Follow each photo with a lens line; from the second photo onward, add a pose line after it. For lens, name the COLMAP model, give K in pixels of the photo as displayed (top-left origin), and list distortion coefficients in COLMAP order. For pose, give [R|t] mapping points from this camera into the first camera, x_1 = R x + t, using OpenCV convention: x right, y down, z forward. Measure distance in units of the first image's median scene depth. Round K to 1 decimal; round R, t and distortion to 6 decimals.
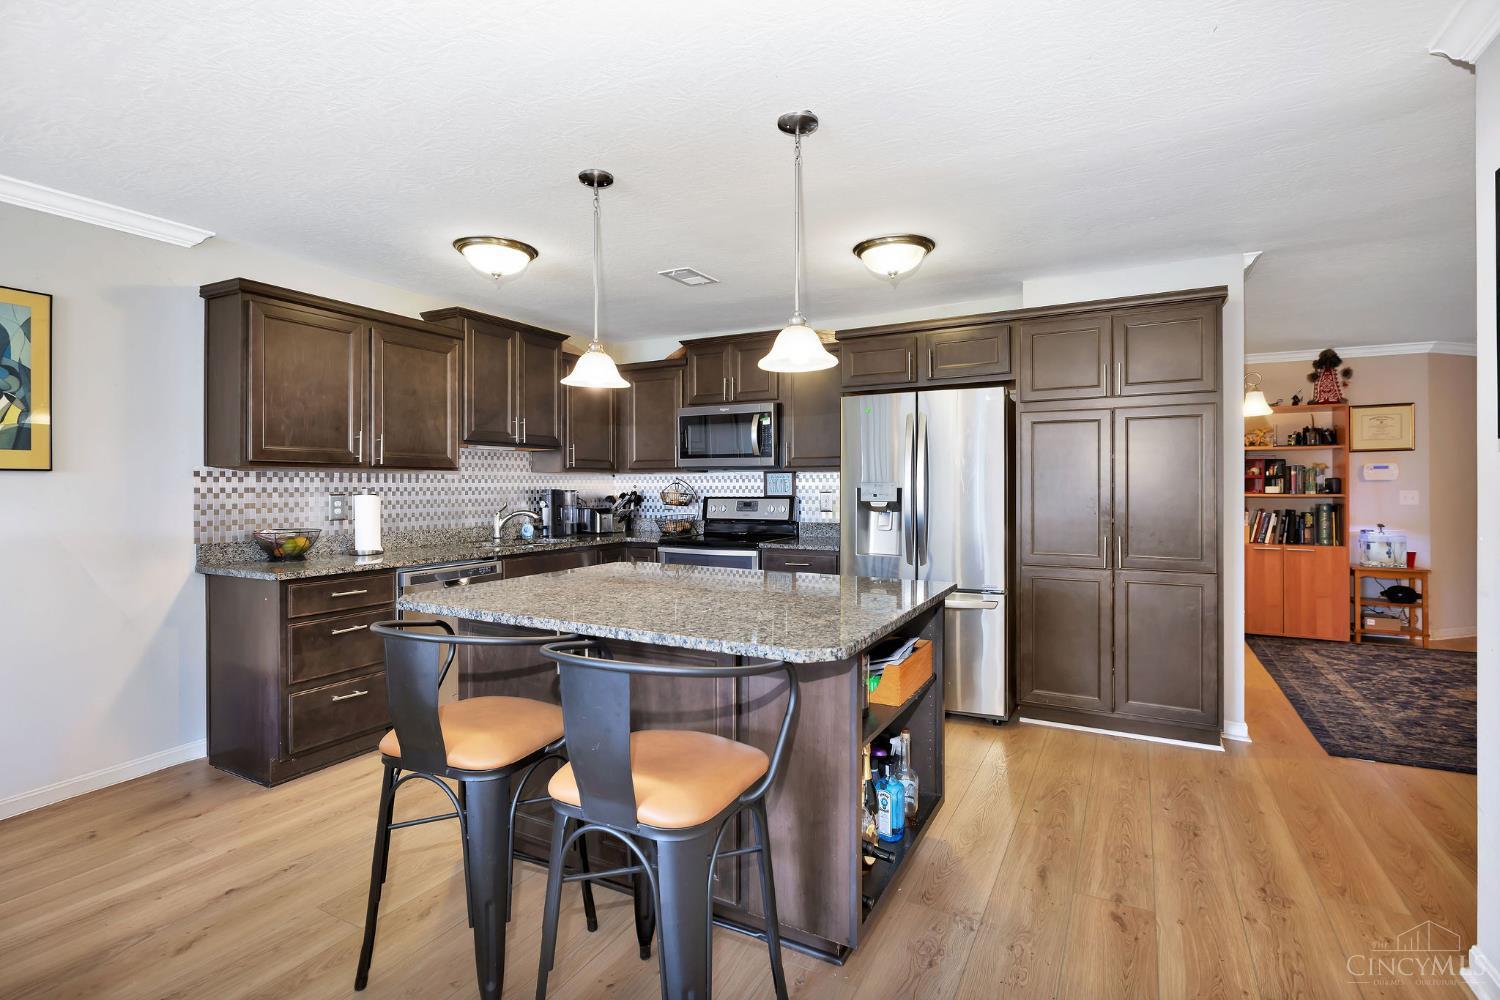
lens RADIAL K [[710.6, 0, 750.7], [0, 710.6, 474.9], [0, 0, 1]] dist [-0.000035, -0.000790]
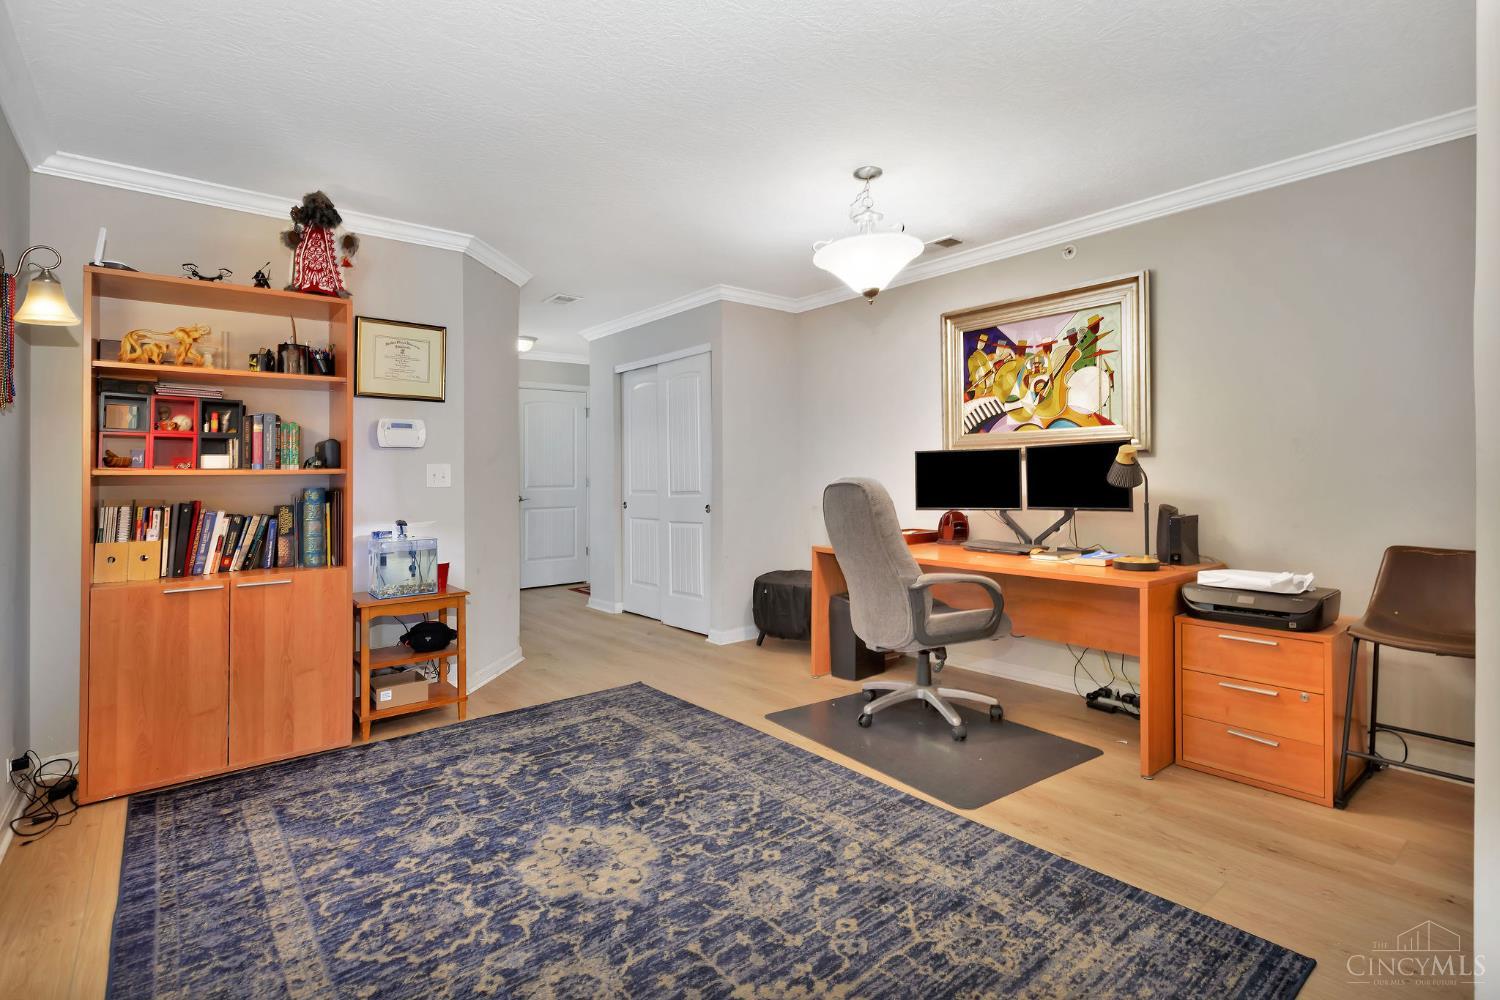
lens RADIAL K [[734.7, 0, 752.1], [0, 734.7, 472.4], [0, 0, 1]] dist [-0.001141, -0.000463]
pose [[0.387945, 0.002541, 0.921679, 0.442174], [-0.001808, 0.999996, -0.001995, 0.030240], [-0.921681, -0.000892, 0.387948, 0.499791]]
